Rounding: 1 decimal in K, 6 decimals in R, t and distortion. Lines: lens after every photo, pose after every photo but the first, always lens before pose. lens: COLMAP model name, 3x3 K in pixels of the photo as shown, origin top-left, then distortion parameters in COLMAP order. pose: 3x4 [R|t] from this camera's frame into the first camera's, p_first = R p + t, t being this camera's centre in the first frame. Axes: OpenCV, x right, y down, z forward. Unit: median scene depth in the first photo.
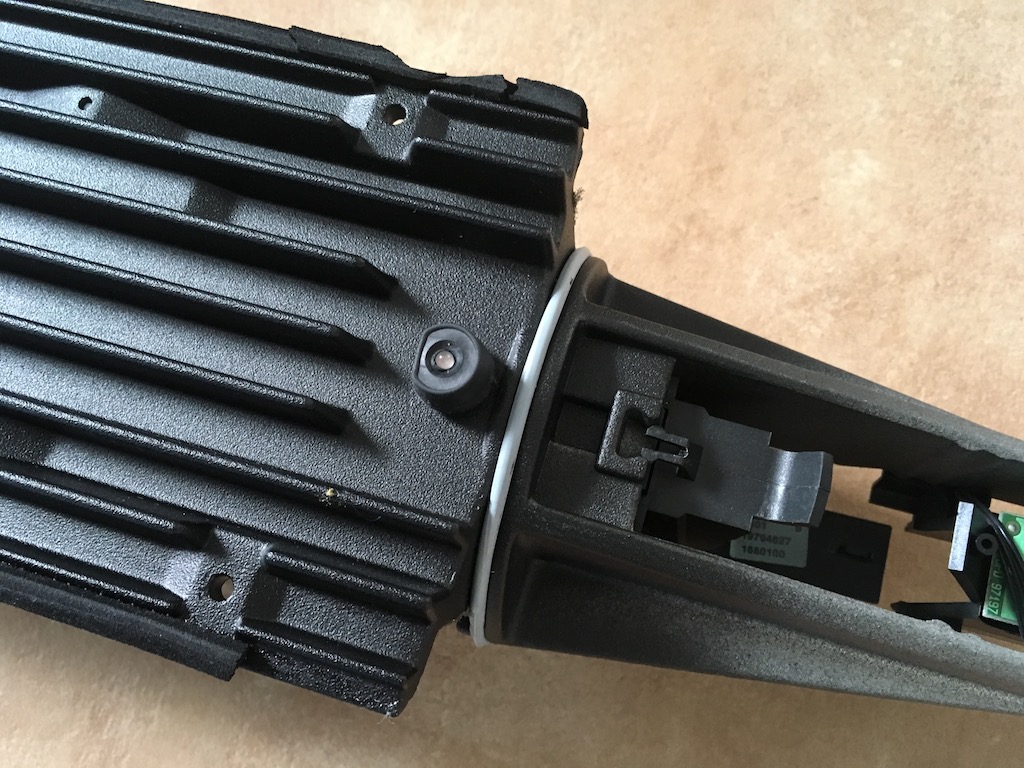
lens RADIAL K [[883.8, 0, 512.0], [0, 883.8, 384.0], [0, 0, 1]] dist [0.065992, -0.113042]
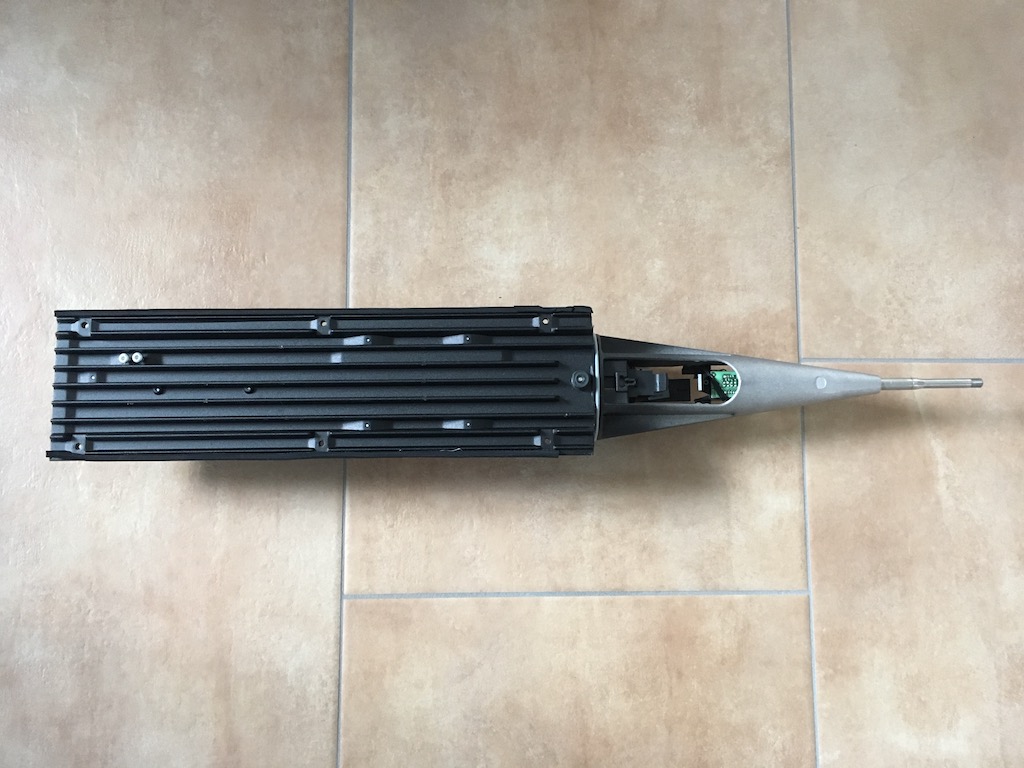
lens RADIAL K [[904.4, 0, 512.0], [0, 904.4, 384.0], [0, 0, 1]] dist [0.081004, -0.182421]
pose [[0.953206, -0.280968, 0.111605, -0.562267], [0.260974, 0.951072, 0.165394, -0.517986], [-0.152614, -0.128528, 0.979893, -2.088594]]
